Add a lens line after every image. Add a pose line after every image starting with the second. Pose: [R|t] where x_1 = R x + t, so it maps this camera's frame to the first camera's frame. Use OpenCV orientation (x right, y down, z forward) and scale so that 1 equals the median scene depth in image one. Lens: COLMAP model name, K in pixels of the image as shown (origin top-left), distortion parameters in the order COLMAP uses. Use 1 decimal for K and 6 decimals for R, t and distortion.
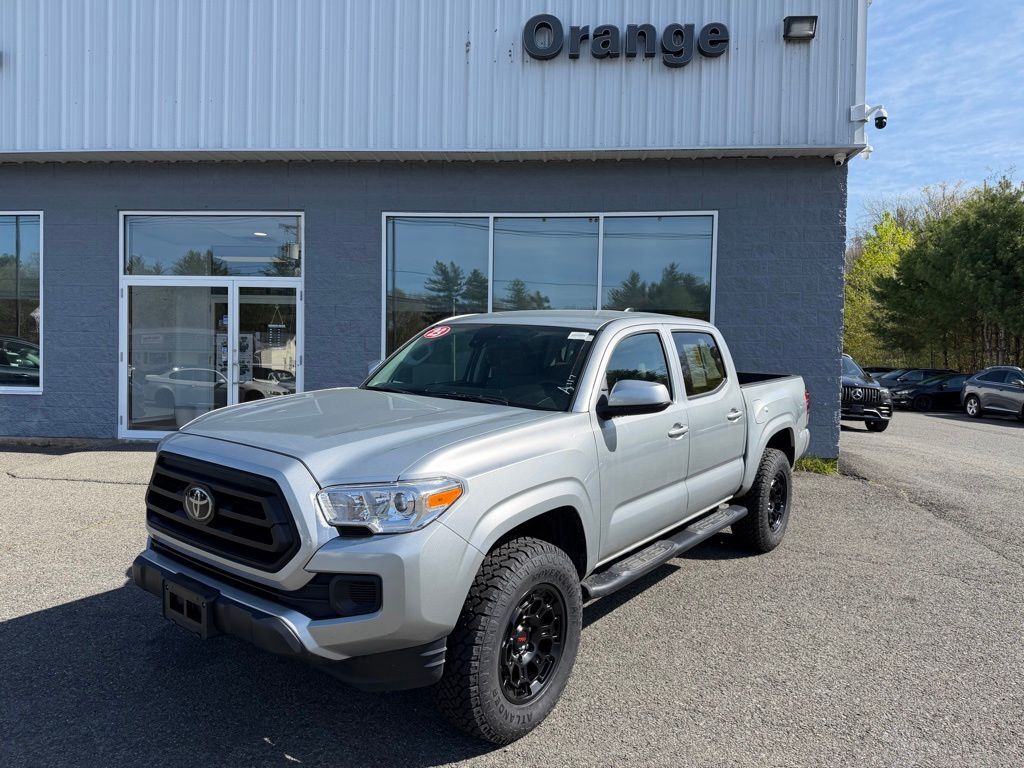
lens RADIAL K [[725.7, 0, 515.0], [0, 725.7, 387.5], [0, 0, 1]] dist [0.053838, -0.070022]
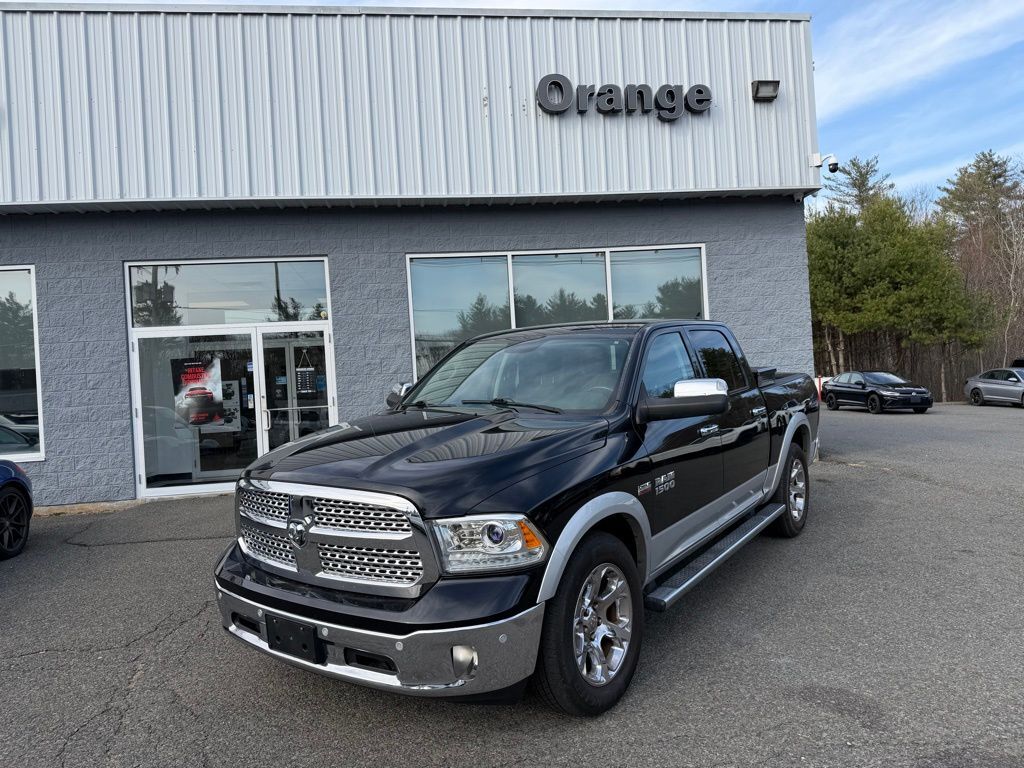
lens RADIAL K [[725.7, 0, 515.0], [0, 725.7, 387.5], [0, 0, 1]] dist [0.053838, -0.070022]
pose [[0.972389, -0.074672, 0.221097, -0.301223], [0.082567, 0.996229, -0.026670, -0.009193], [-0.218271, 0.044189, 0.974887, -0.052084]]
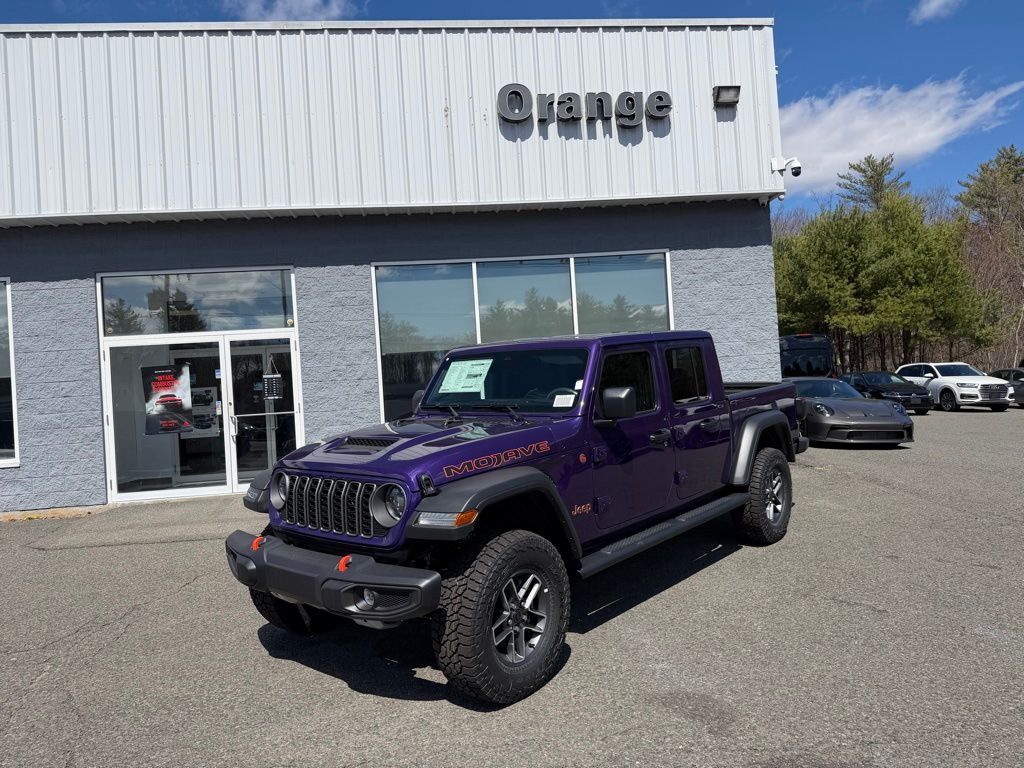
lens RADIAL K [[725.8, 0, 512.0], [0, 725.8, 384.0], [0, 0, 1]] dist [0.052880, -0.068581]
pose [[0.978167, -0.078477, 0.192436, -0.217468], [0.087030, 0.995541, -0.036394, -0.007005], [-0.188722, 0.052347, 0.980634, -0.081831]]
